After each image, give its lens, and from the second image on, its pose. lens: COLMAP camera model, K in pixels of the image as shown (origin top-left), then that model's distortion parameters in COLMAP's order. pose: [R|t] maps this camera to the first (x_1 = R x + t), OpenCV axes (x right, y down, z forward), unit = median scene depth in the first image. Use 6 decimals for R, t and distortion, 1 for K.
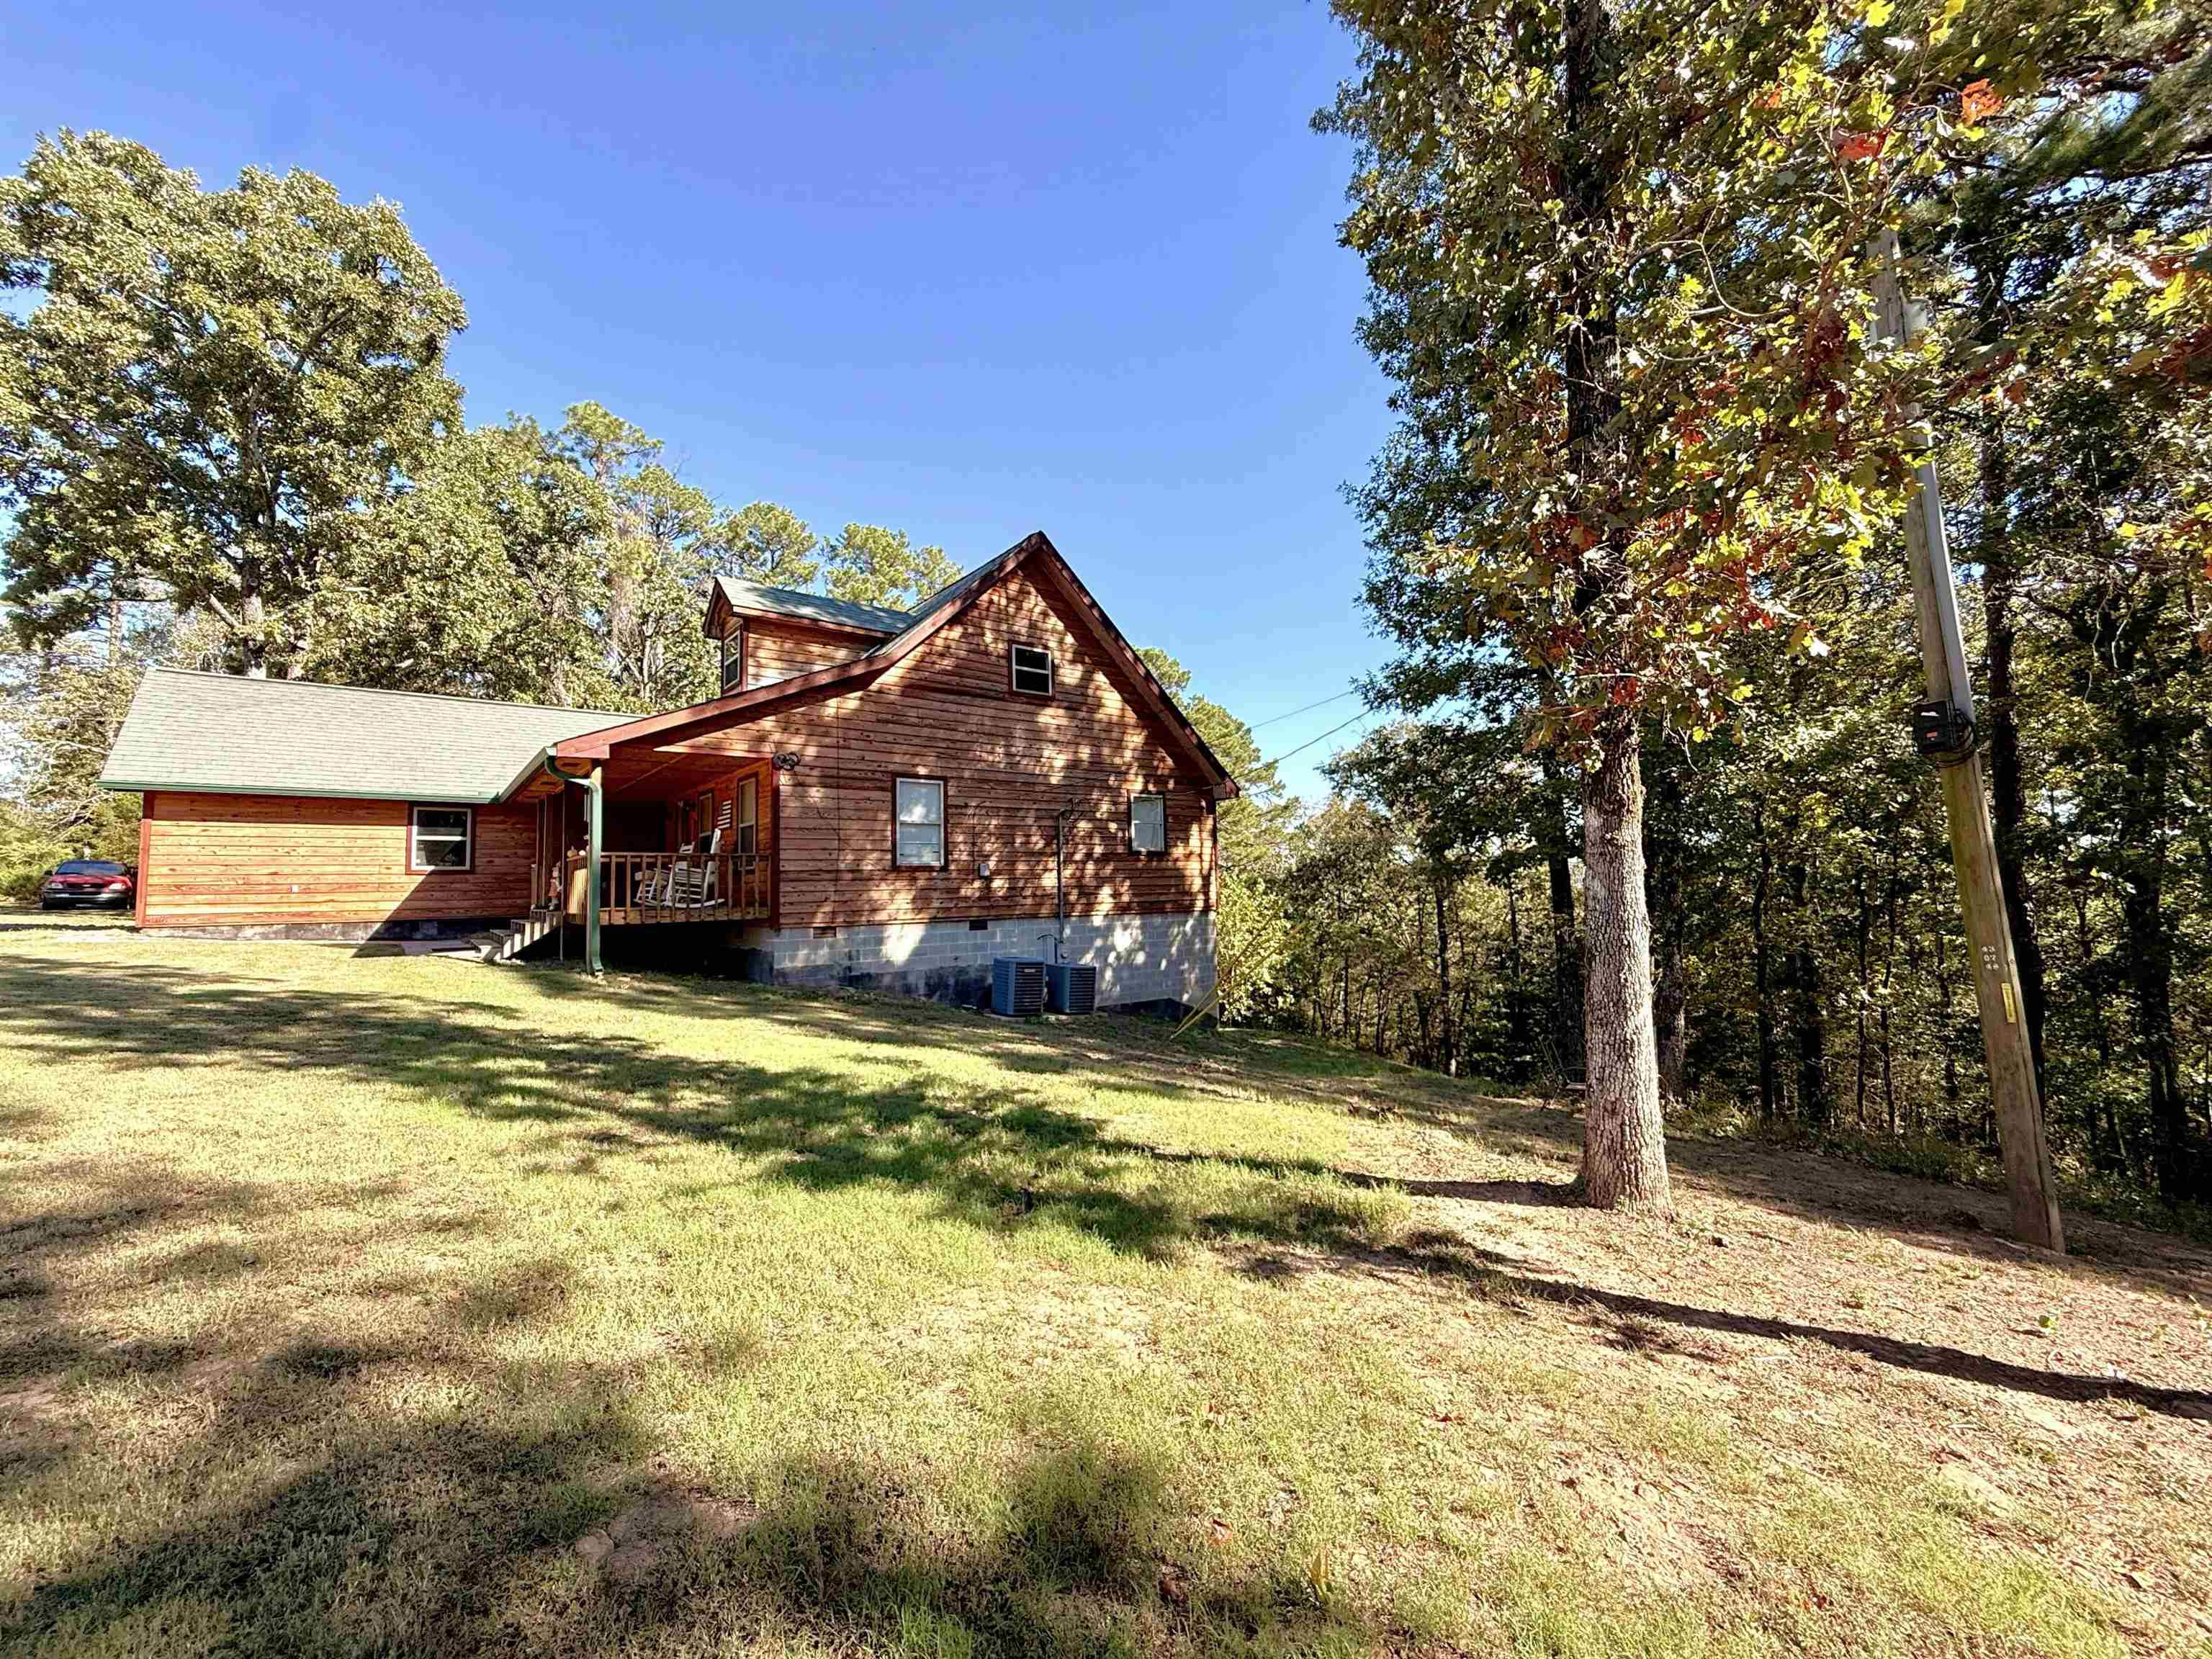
lens RADIAL K [[878.7, 0, 1094.3], [0, 878.7, 825.2], [0, 0, 1]] dist [0.000742, -0.000035]
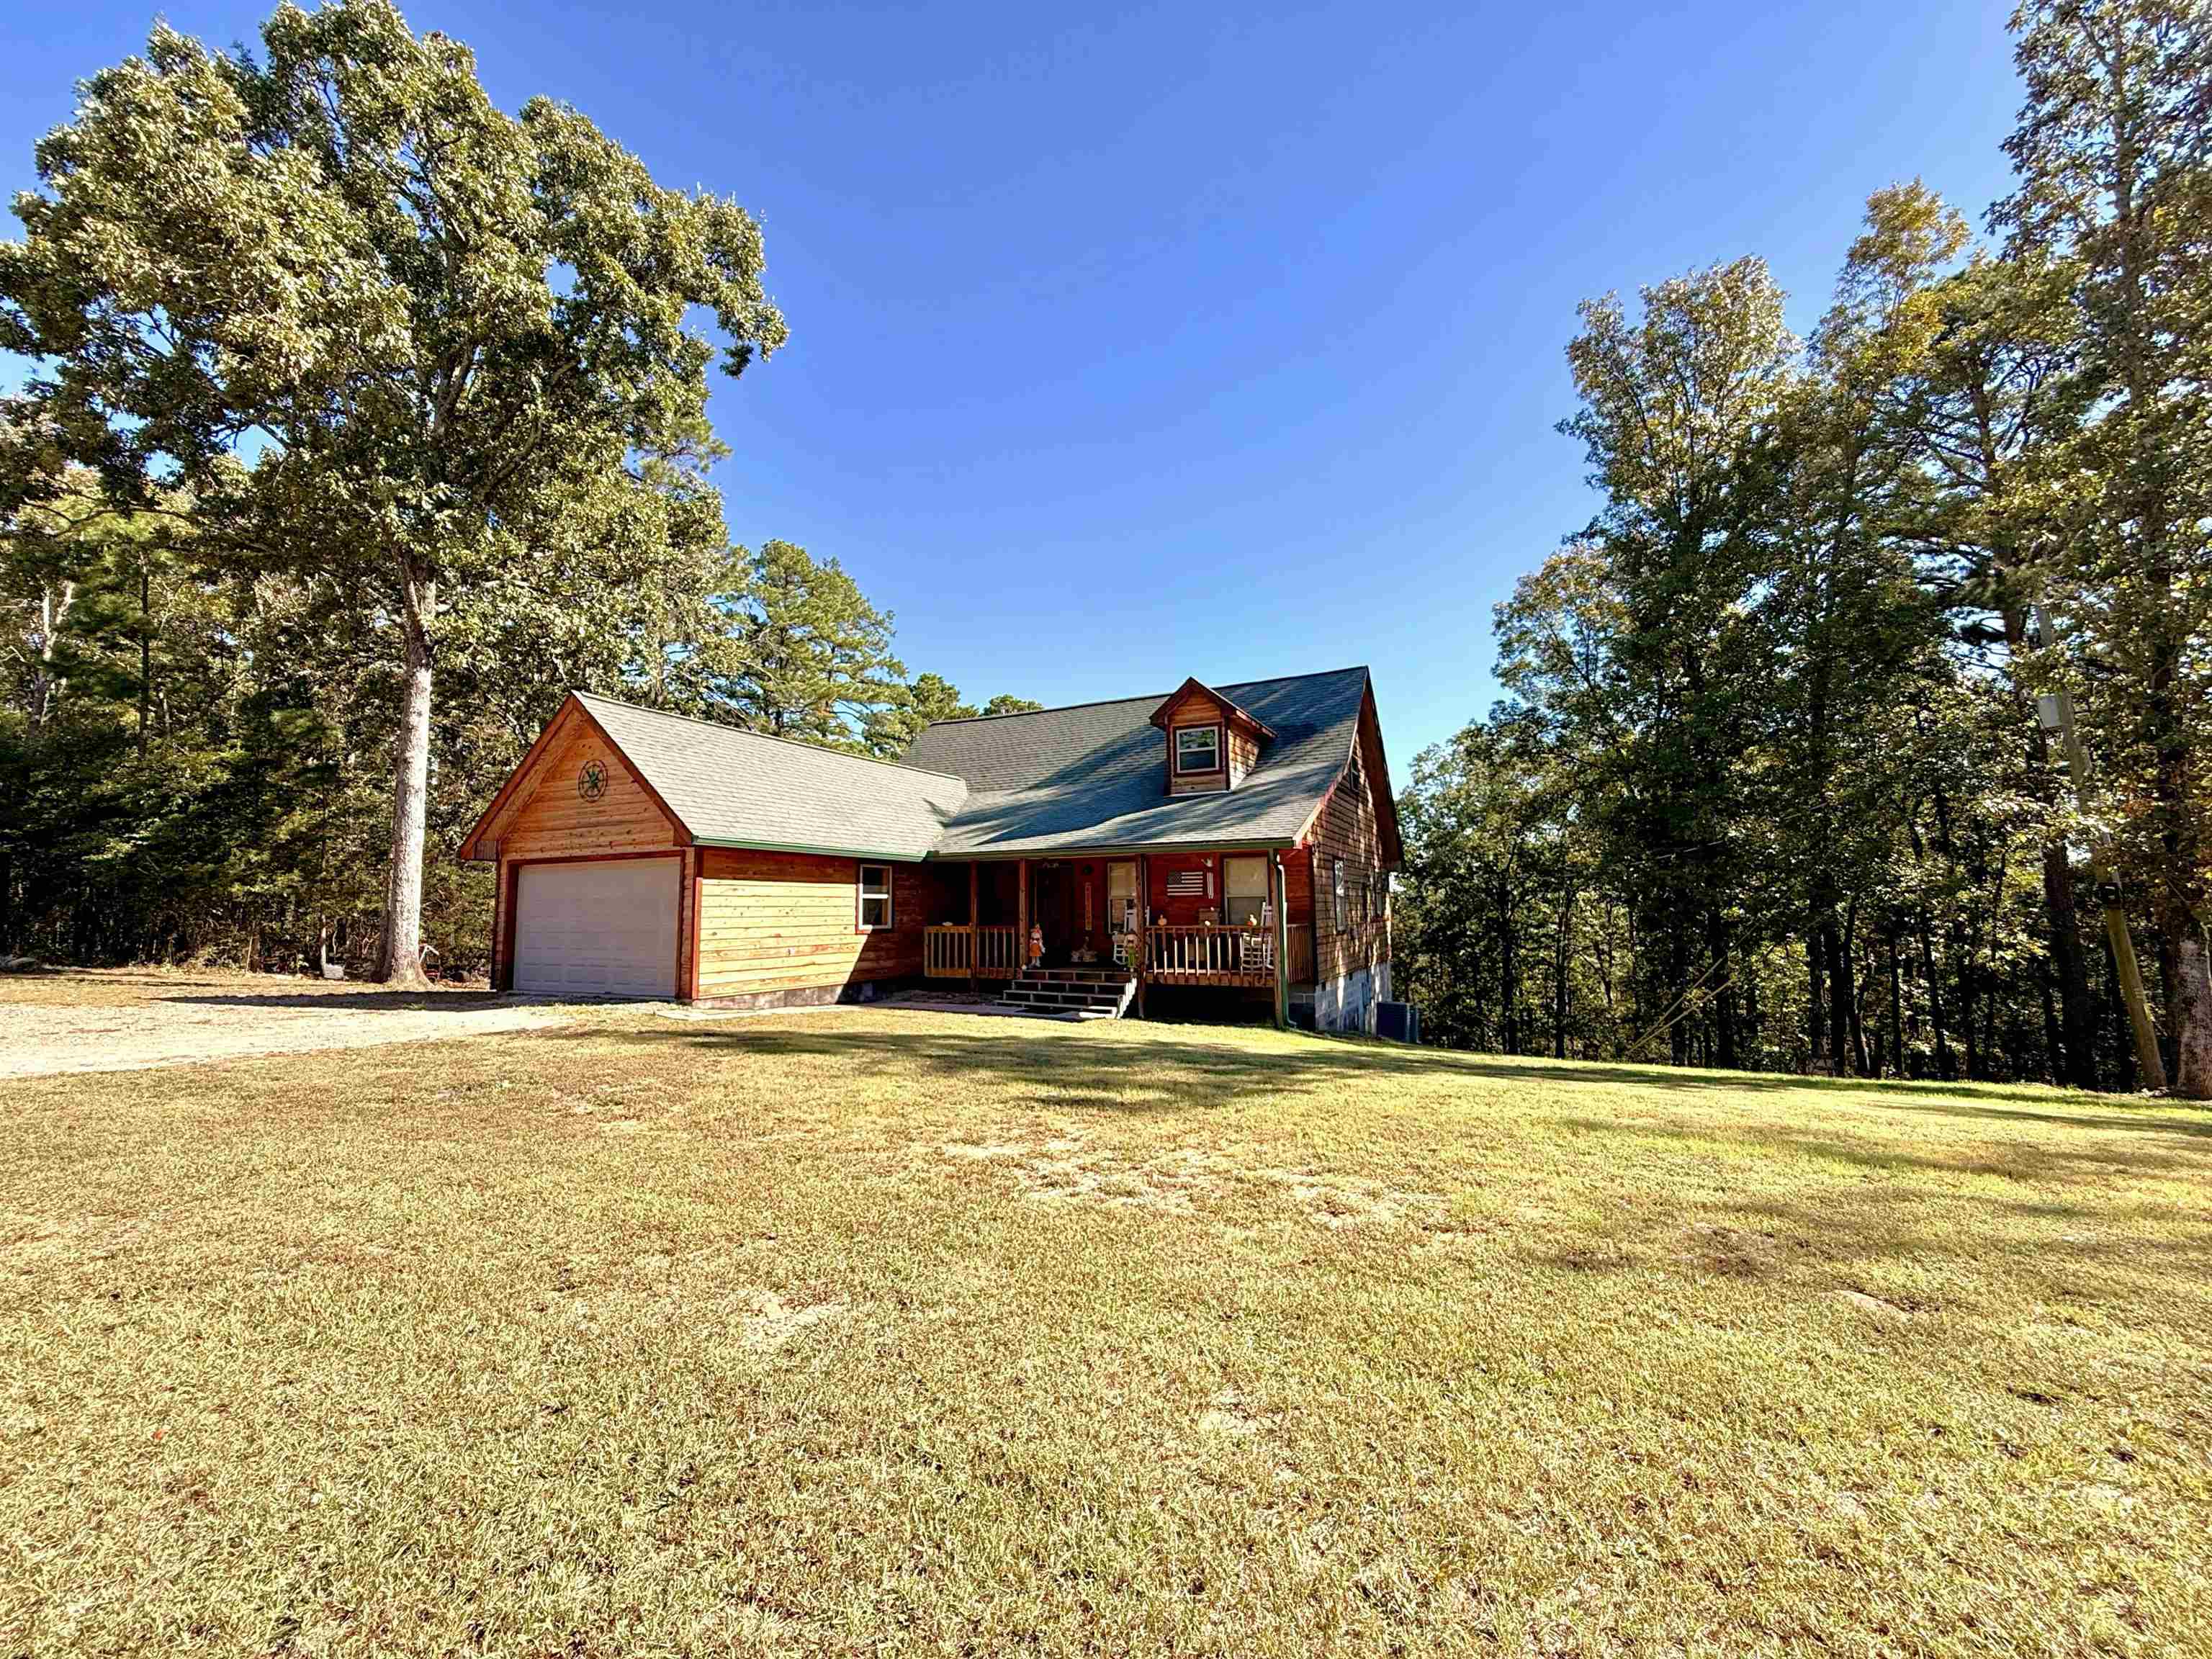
lens RADIAL K [[877.6, 0, 1095.6], [0, 877.6, 813.5], [0, 0, 1]] dist [-0.001237, -0.000122]
pose [[0.895489, 0.058303, 0.441248, -0.996012], [-0.037128, 0.997713, -0.056480, -0.032457], [-0.443532, 0.034194, 0.895606, 0.016568]]
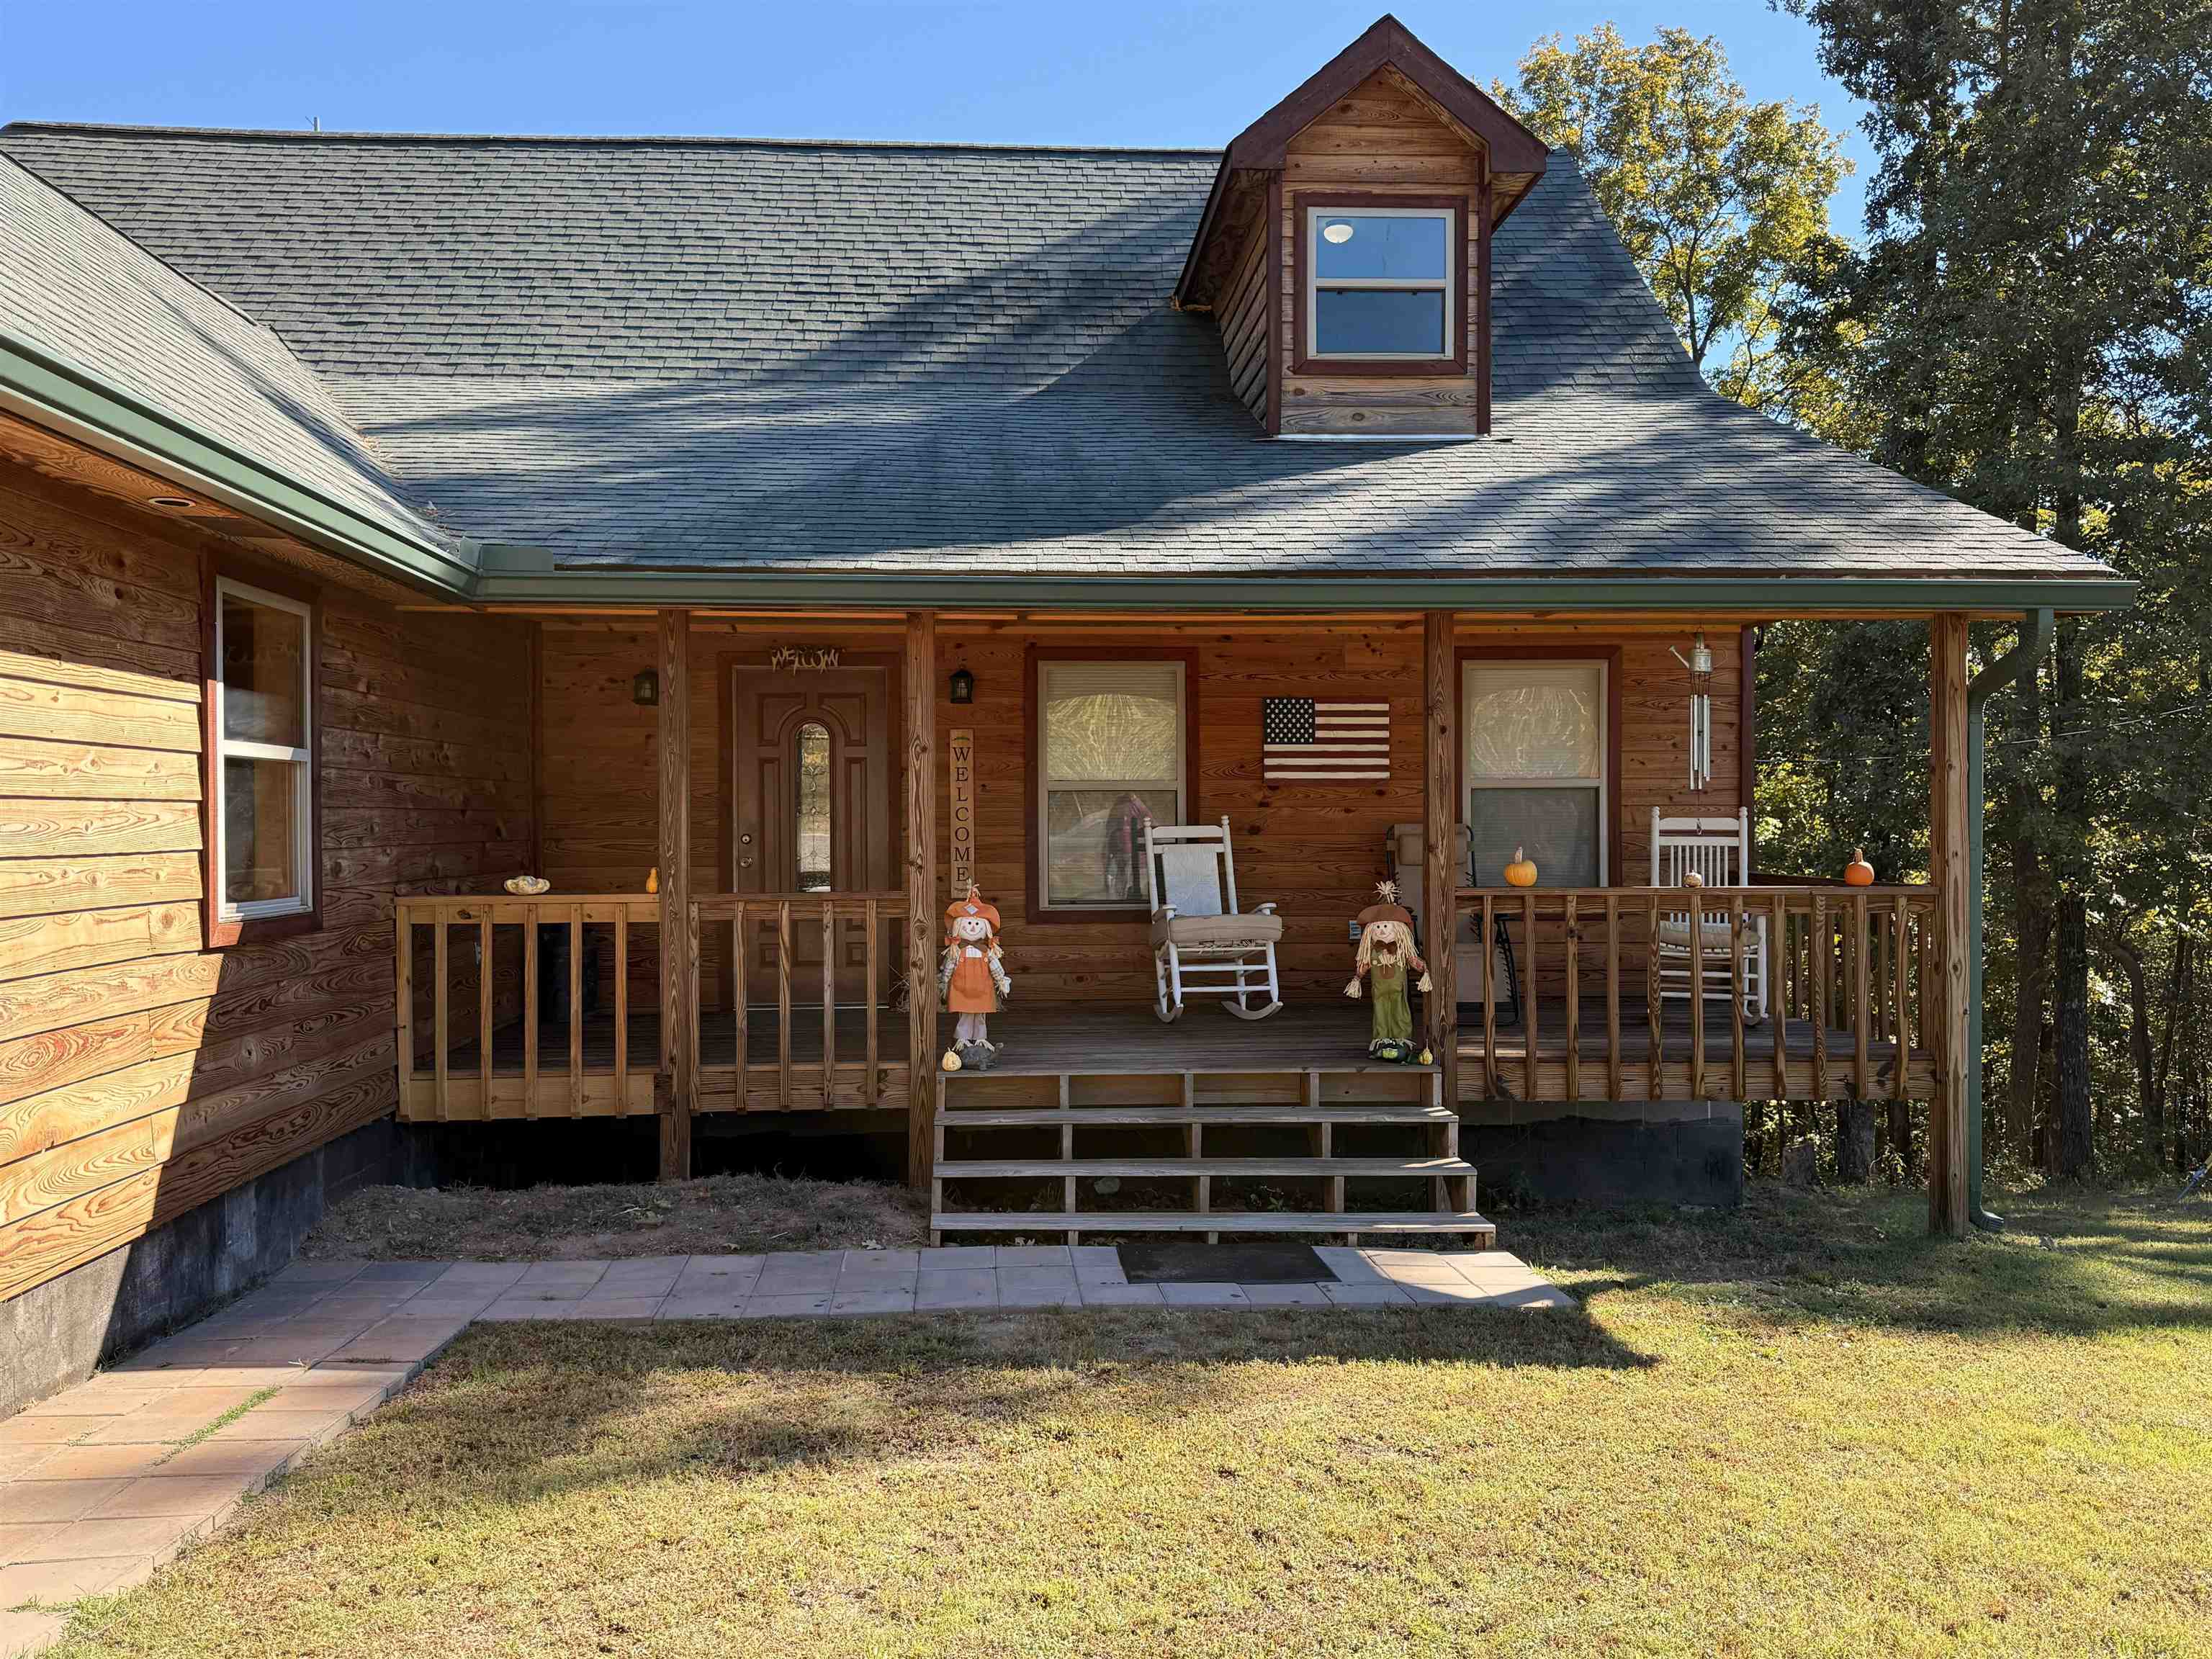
lens RADIAL K [[1796.2, 0, 1103.3], [0, 1796.2, 836.8], [0, 0, 1]] dist [0.143830, -0.245506]
pose [[0.549045, 0.010047, 0.835732, -1.011496], [-0.064389, 0.997464, 0.030310, 0.009697], [-0.833309, -0.070454, 0.548300, 0.654355]]
